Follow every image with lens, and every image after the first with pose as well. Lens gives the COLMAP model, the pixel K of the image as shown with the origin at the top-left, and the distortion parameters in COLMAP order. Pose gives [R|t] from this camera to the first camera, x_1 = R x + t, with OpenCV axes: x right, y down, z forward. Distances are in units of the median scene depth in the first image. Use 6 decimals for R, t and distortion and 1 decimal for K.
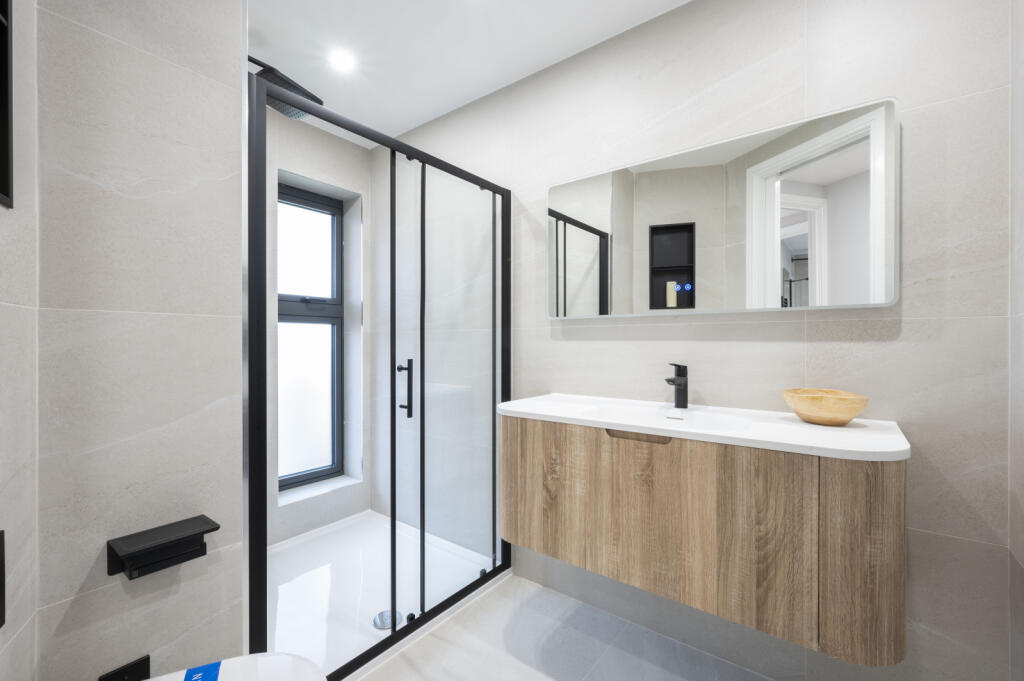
lens RADIAL K [[435.8, 0, 470.5], [0, 435.8, 340.6], [0, 0, 1]] dist [-0.001720, -0.000176]
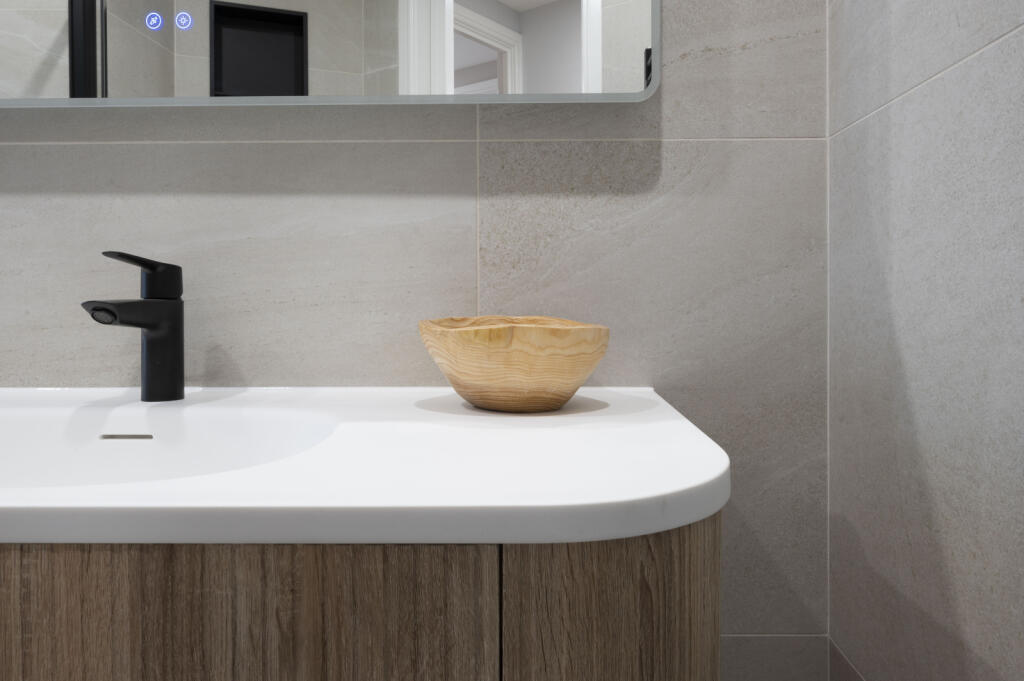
lens RADIAL K [[618.5, 0, 515.0], [0, 618.5, 318.3], [0, 0, 1]] dist [-0.004409, -0.000781]
pose [[0.780438, -0.004395, 0.625217, 0.505997], [0.002097, 0.999988, 0.004411, 0.117919], [-0.625229, -0.002132, 0.780438, 0.620160]]
